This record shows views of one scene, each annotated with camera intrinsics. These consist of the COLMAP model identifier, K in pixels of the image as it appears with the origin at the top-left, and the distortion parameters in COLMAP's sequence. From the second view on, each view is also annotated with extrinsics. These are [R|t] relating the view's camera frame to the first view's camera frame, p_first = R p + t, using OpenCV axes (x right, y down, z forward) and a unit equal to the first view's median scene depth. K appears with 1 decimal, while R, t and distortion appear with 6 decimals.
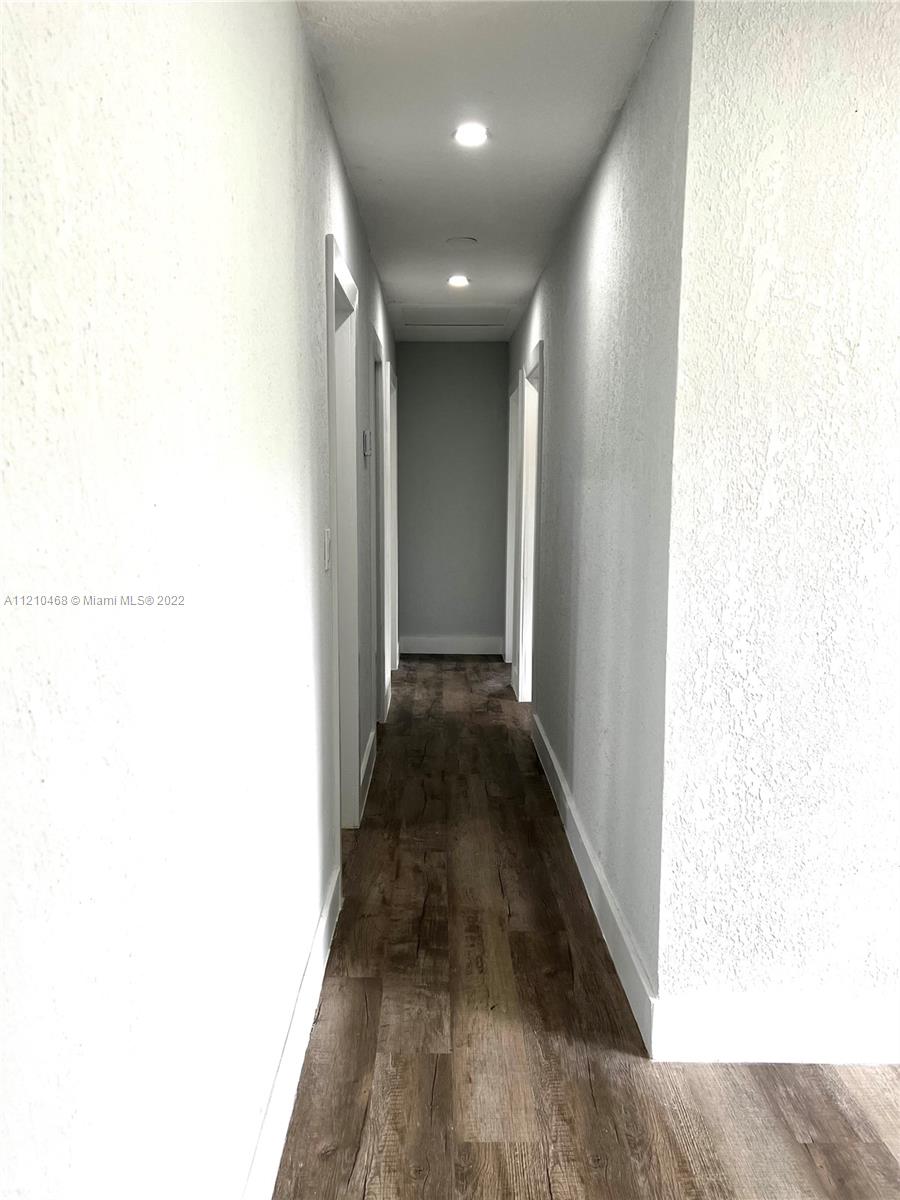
lens RADIAL K [[907.7, 0, 449.1], [0, 907.7, 604.7], [0, 0, 1]] dist [0.008709, -0.004417]
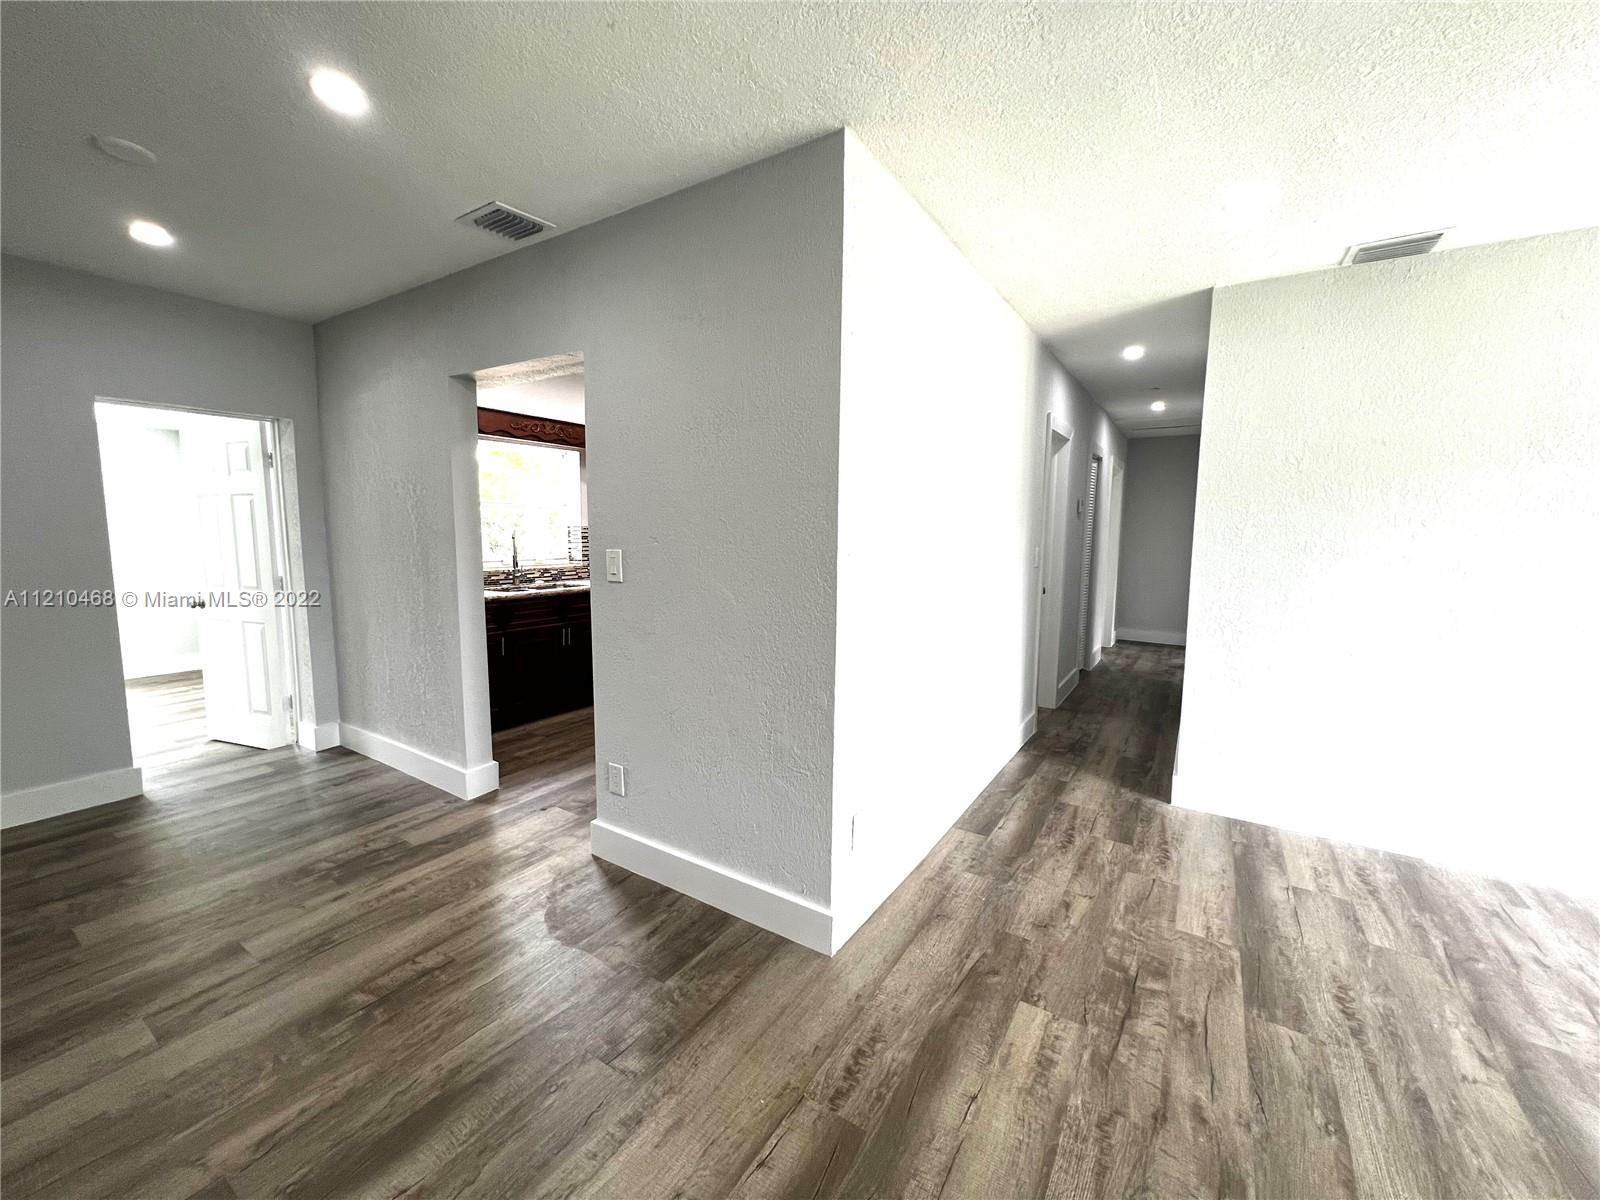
lens RADIAL K [[645.3, 0, 791.5], [0, 645.3, 596.5], [0, 0, 1]] dist [0.002963, -0.000277]
pose [[0.831041, 0.064928, -0.552408, 0.239507], [-0.081238, 0.996682, -0.005067, 0.088314], [0.550246, 0.049088, 0.833558, -0.606632]]
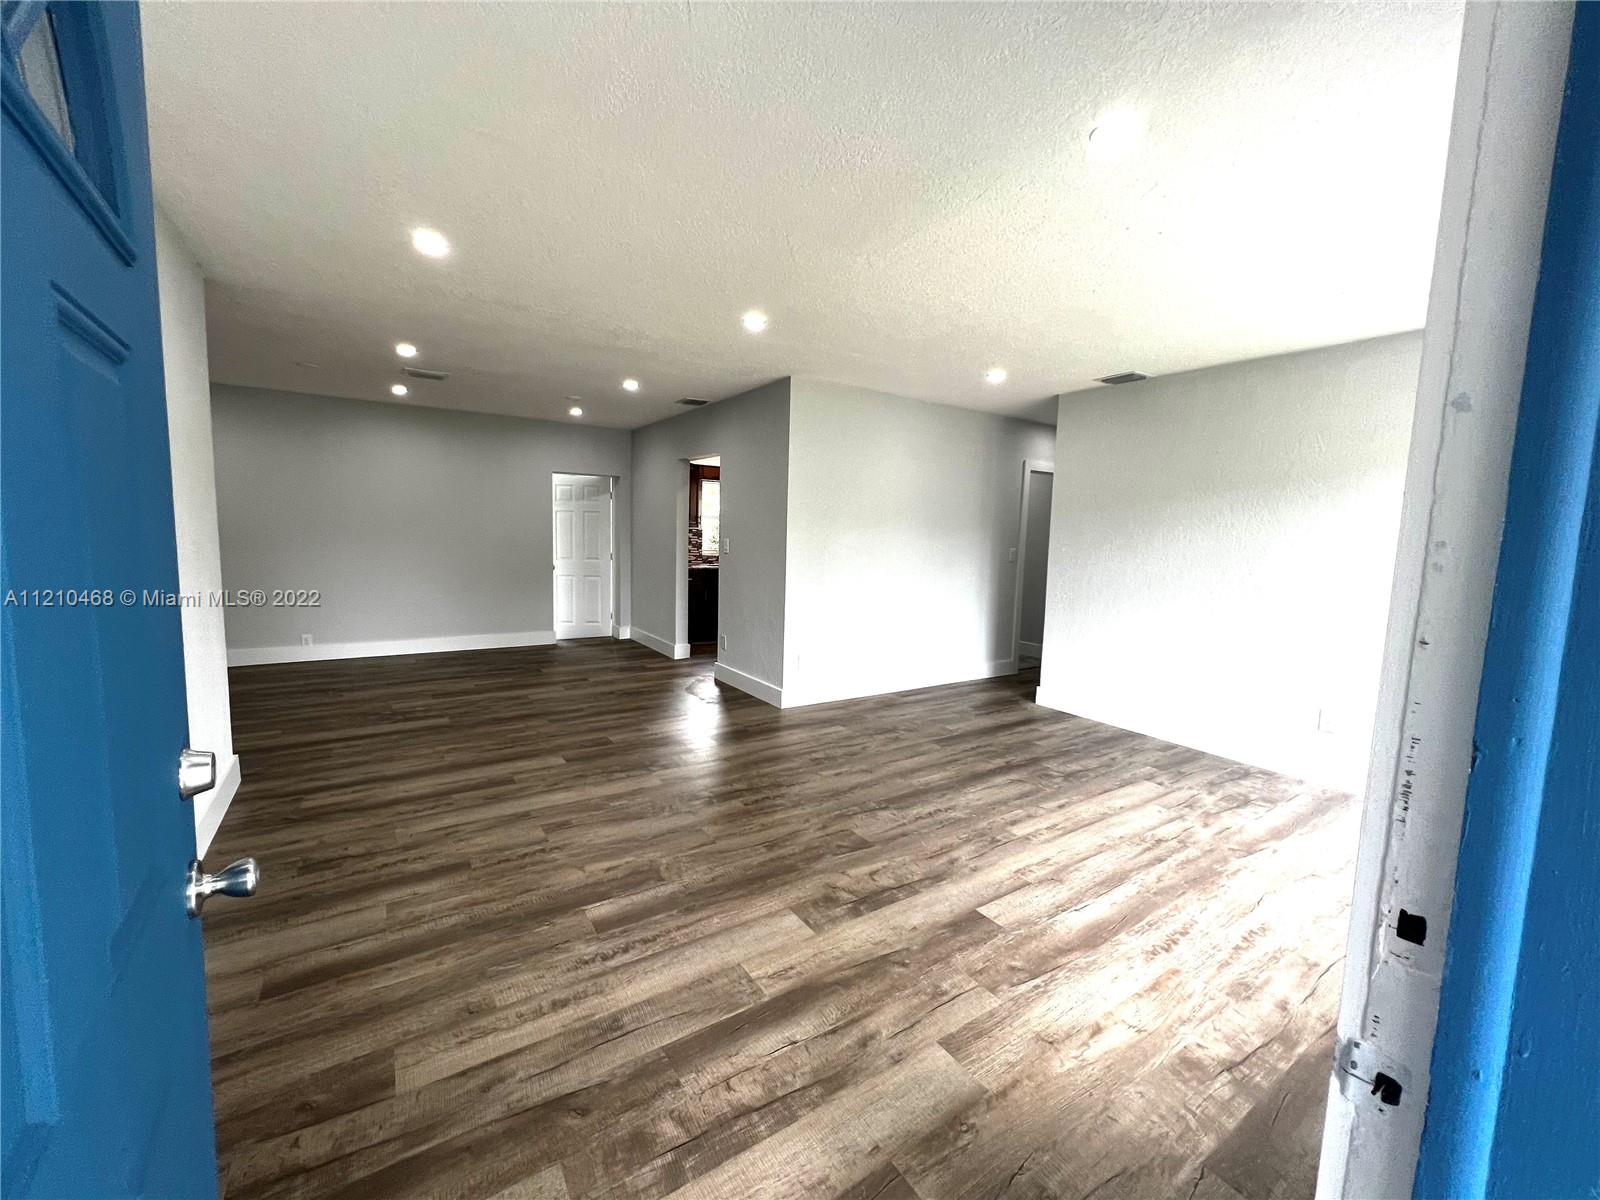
lens RADIAL K [[645.3, 0, 799.8], [0, 645.3, 605.9], [0, 0, 1]] dist [0.002963, -0.000277]
pose [[0.540662, 0.105517, -0.834596, 1.477551], [-0.139727, 0.989586, 0.034595, 0.150924], [0.829555, 0.097911, 0.549775, -0.929574]]
